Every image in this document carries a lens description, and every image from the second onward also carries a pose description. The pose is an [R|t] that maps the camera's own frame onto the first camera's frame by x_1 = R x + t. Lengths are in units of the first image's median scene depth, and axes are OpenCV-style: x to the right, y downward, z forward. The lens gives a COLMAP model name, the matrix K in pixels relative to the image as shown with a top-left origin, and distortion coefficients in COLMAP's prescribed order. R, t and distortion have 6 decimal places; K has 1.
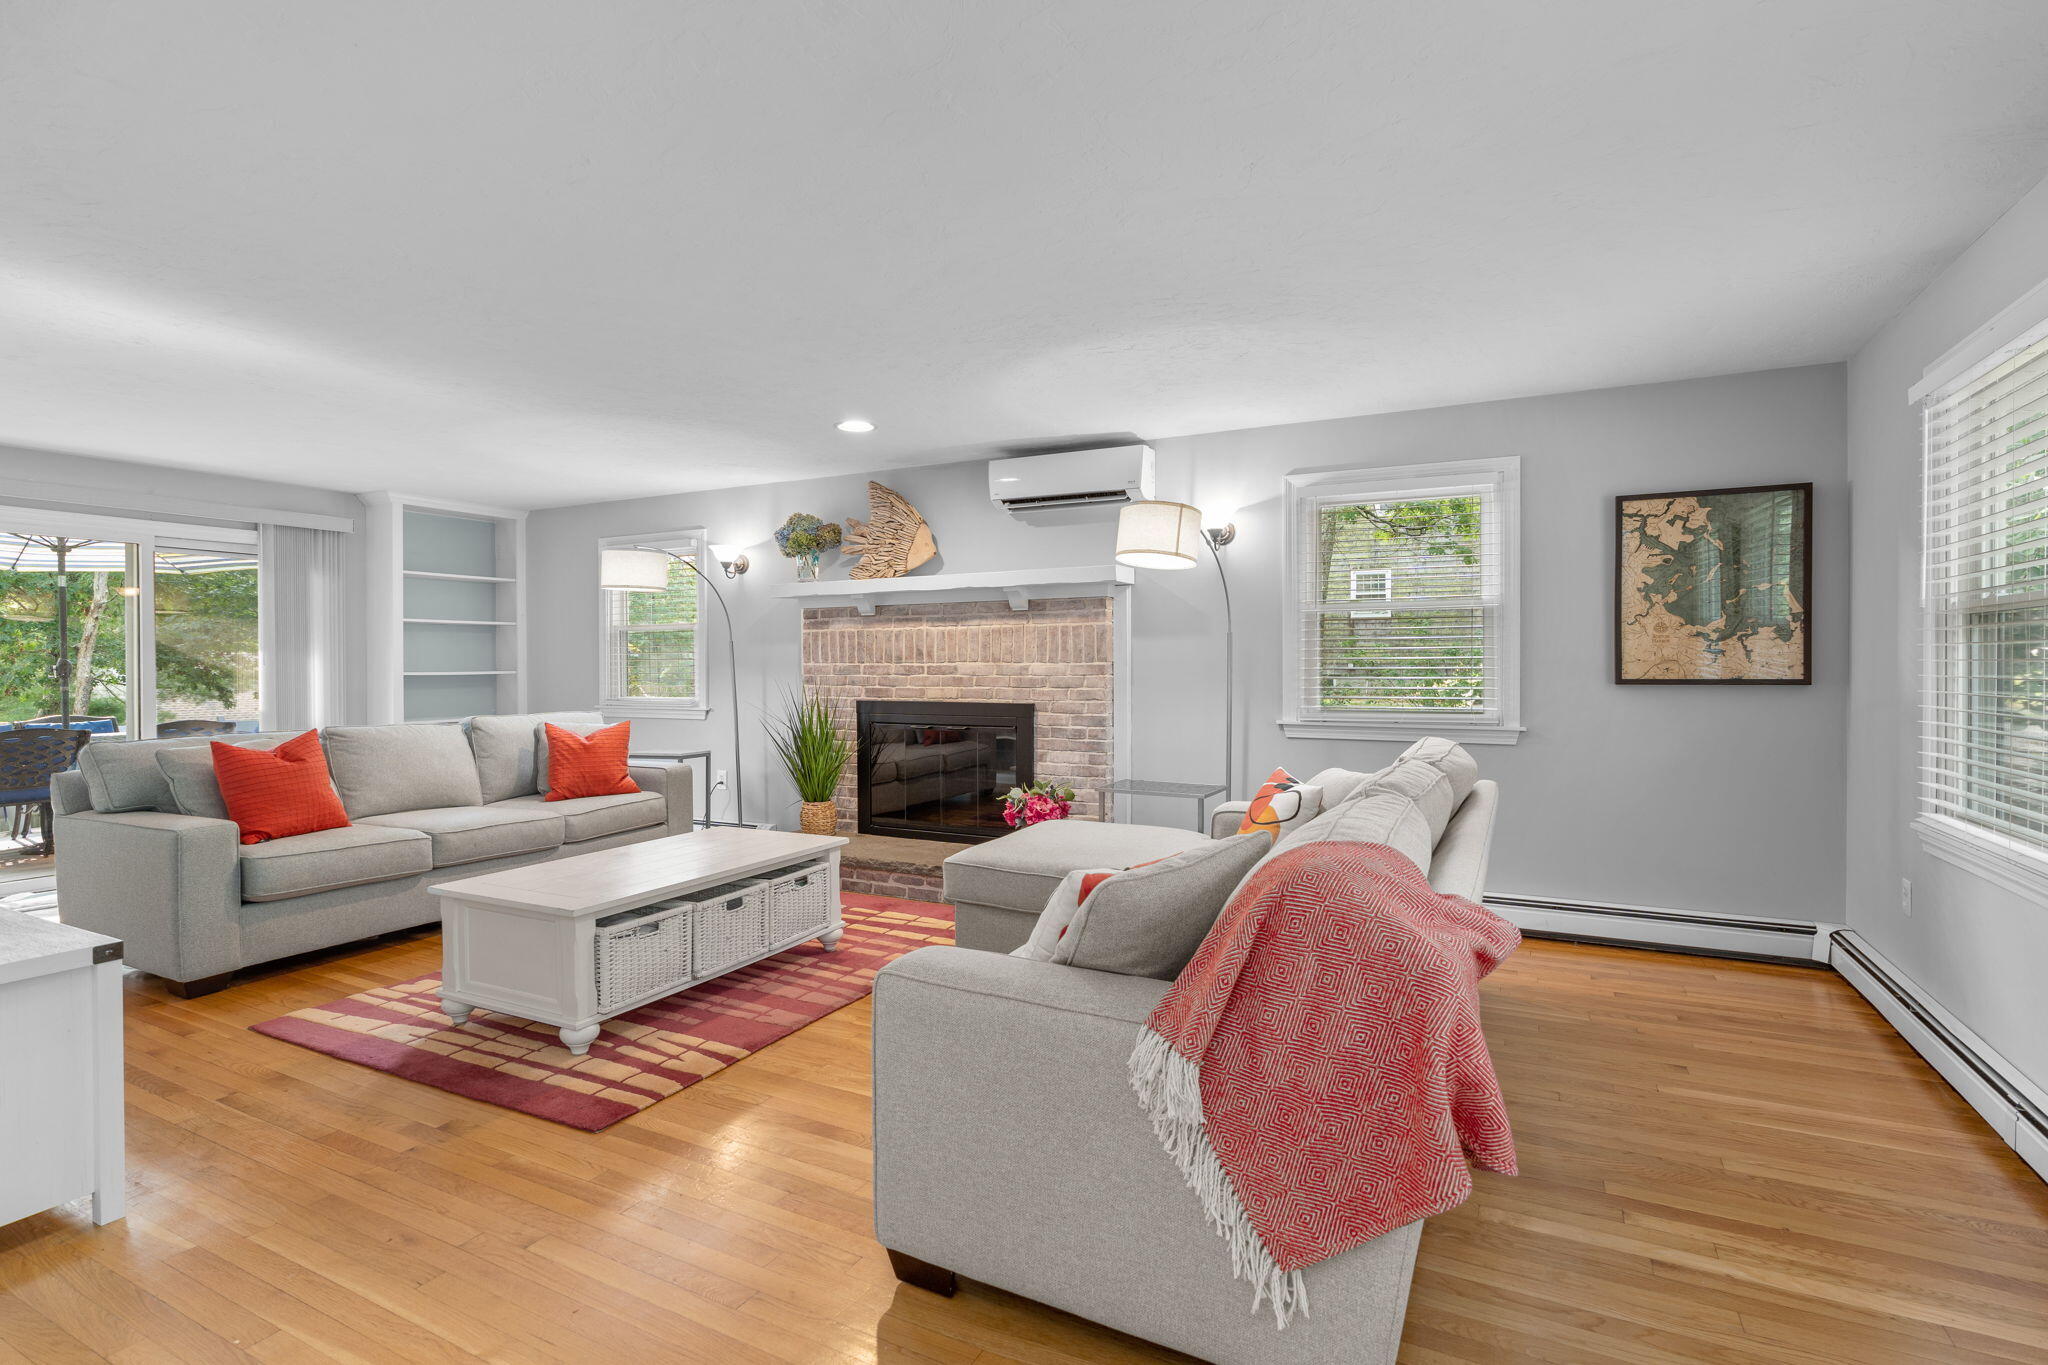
lens RADIAL K [[952.0, 0, 1023.2], [0, 952.0, 685.8], [0, 0, 1]] dist [-0.002176, -0.000808]
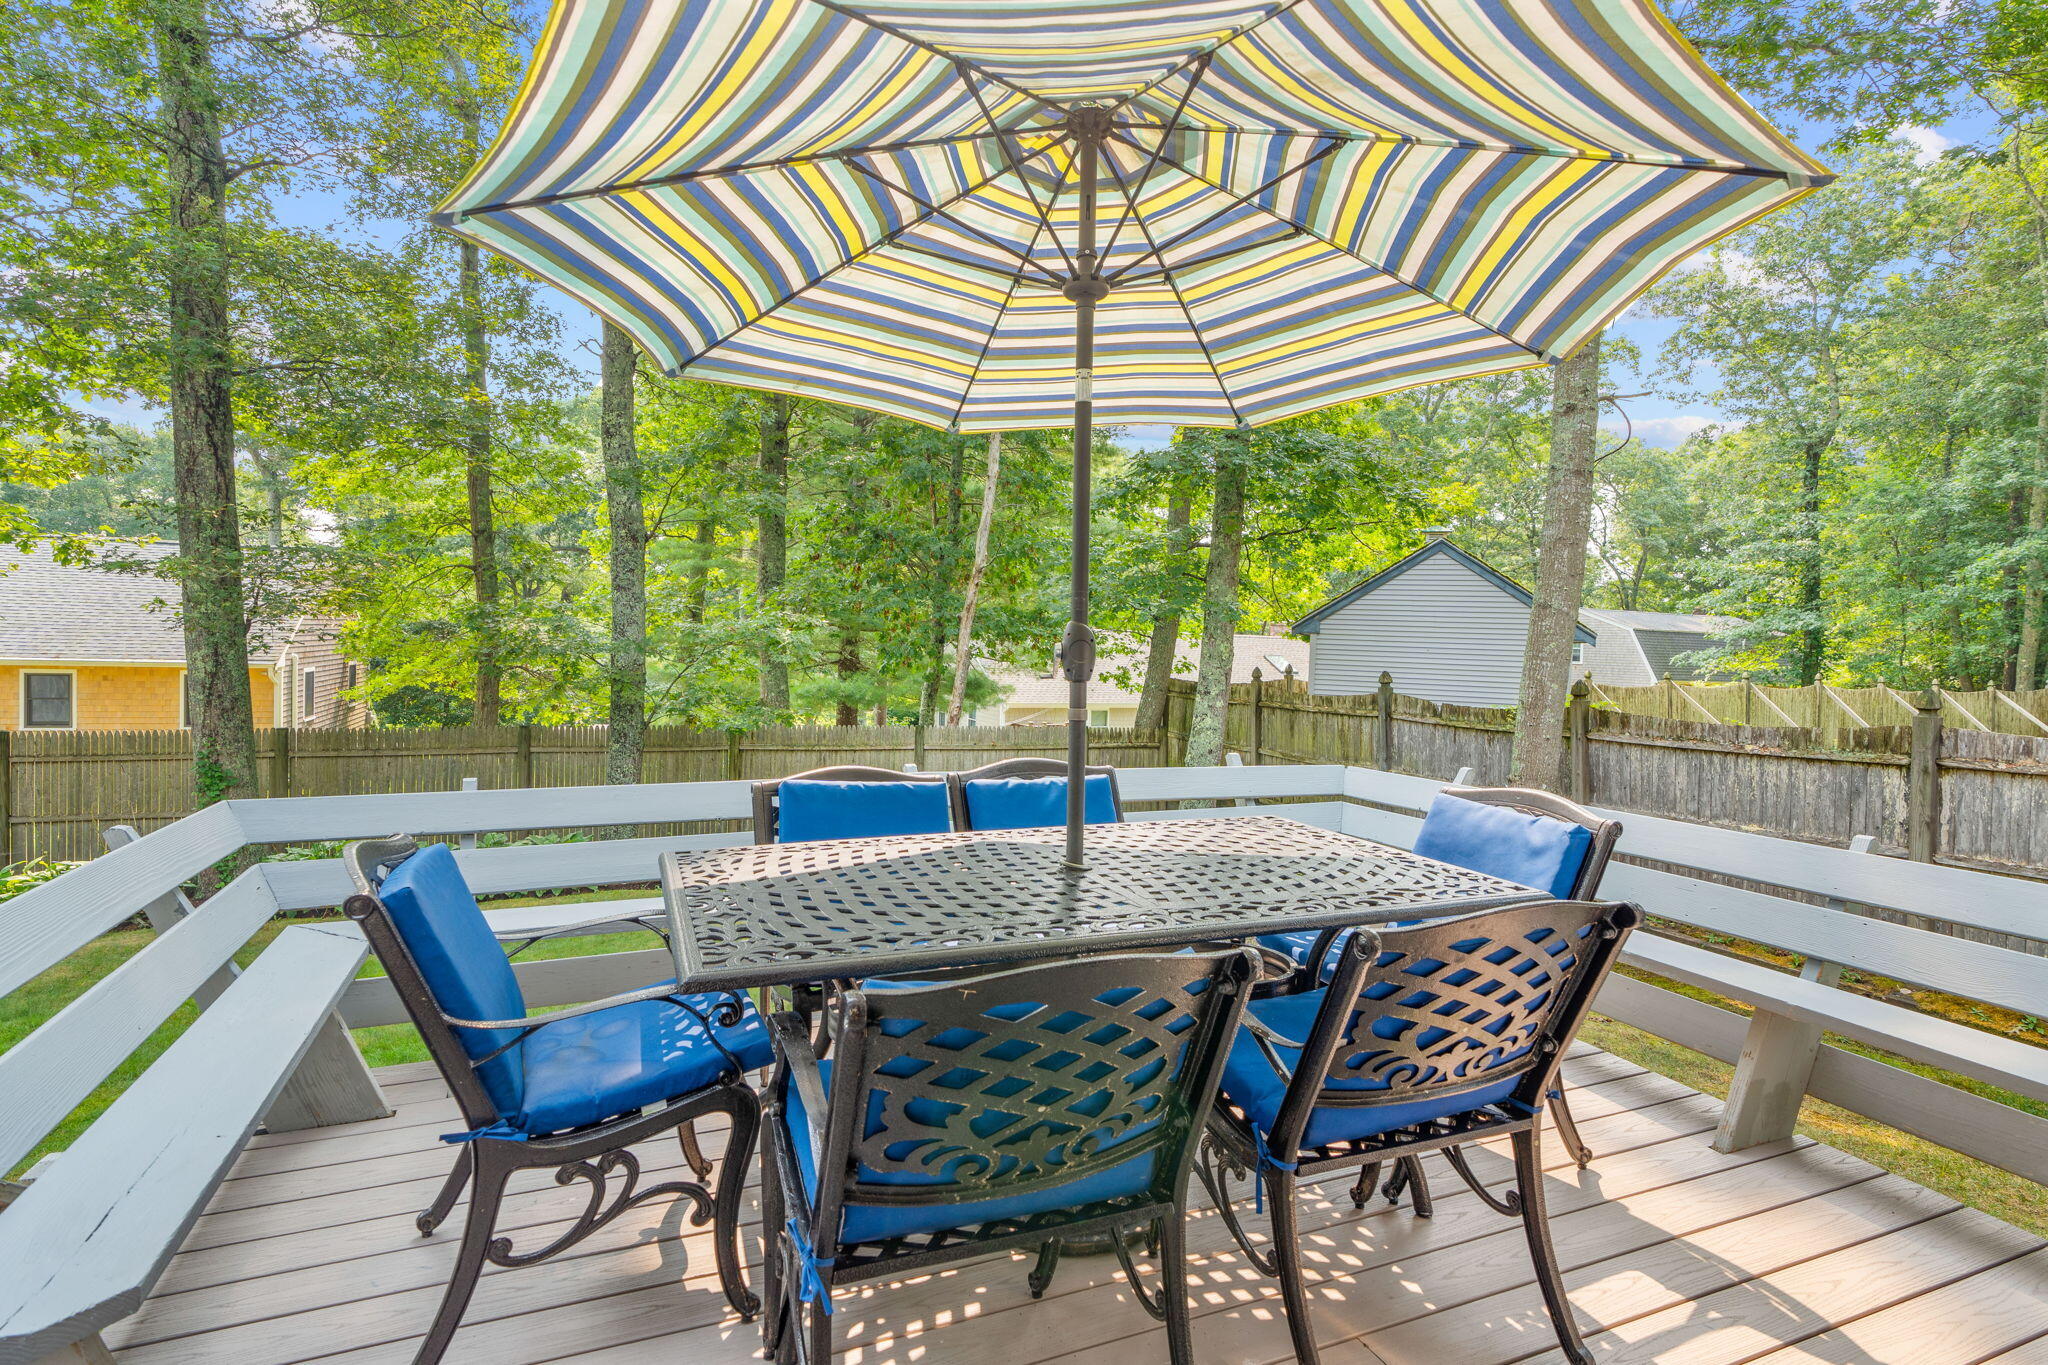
lens RADIAL K [[952.0, 0, 1026.0], [0, 952.0, 673.6], [0, 0, 1]] dist [-0.002176, -0.000808]
pose [[0.775565, 0.027982, -0.630648, -0.372359], [-0.015223, 0.999556, 0.025629, -0.011192], [0.631085, -0.010277, 0.775646, 0.333642]]
